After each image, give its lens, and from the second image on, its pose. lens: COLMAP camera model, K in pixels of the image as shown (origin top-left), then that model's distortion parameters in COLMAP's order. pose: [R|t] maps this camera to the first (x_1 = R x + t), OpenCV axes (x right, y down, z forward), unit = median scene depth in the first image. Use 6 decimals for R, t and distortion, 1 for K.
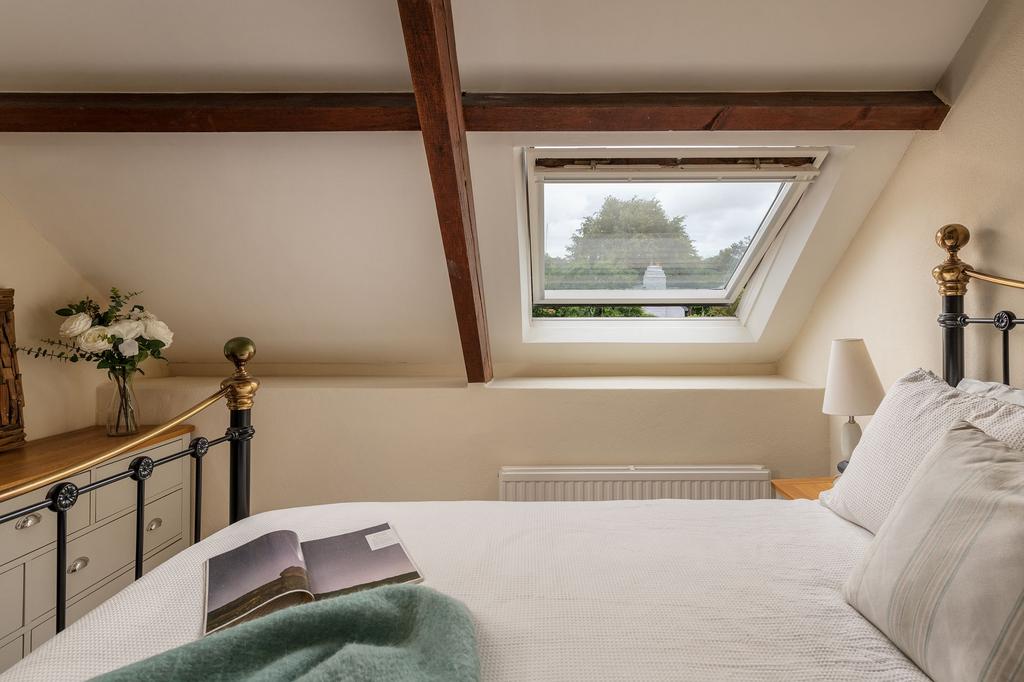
lens RADIAL K [[534.6, 0, 532.8], [0, 534.6, 324.6], [0, 0, 1]] dist [-0.018463, -0.000038]
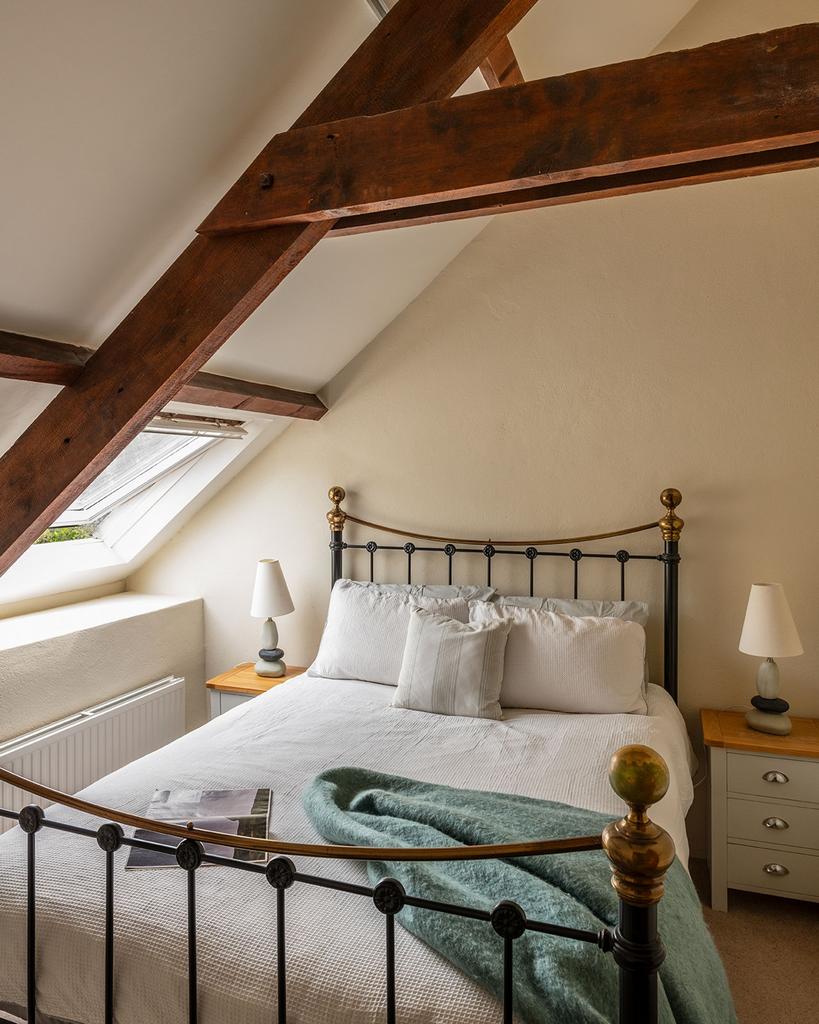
lens RADIAL K [[722.0, 0, 409.5], [0, 722.0, 512.0], [0, 0, 1]] dist [0.001005, 0.000293]
pose [[0.344668, -0.042824, 0.937747, -1.202647], [0.013295, 0.999081, 0.040738, -0.199527], [-0.938631, -0.001574, 0.344921, 0.028372]]
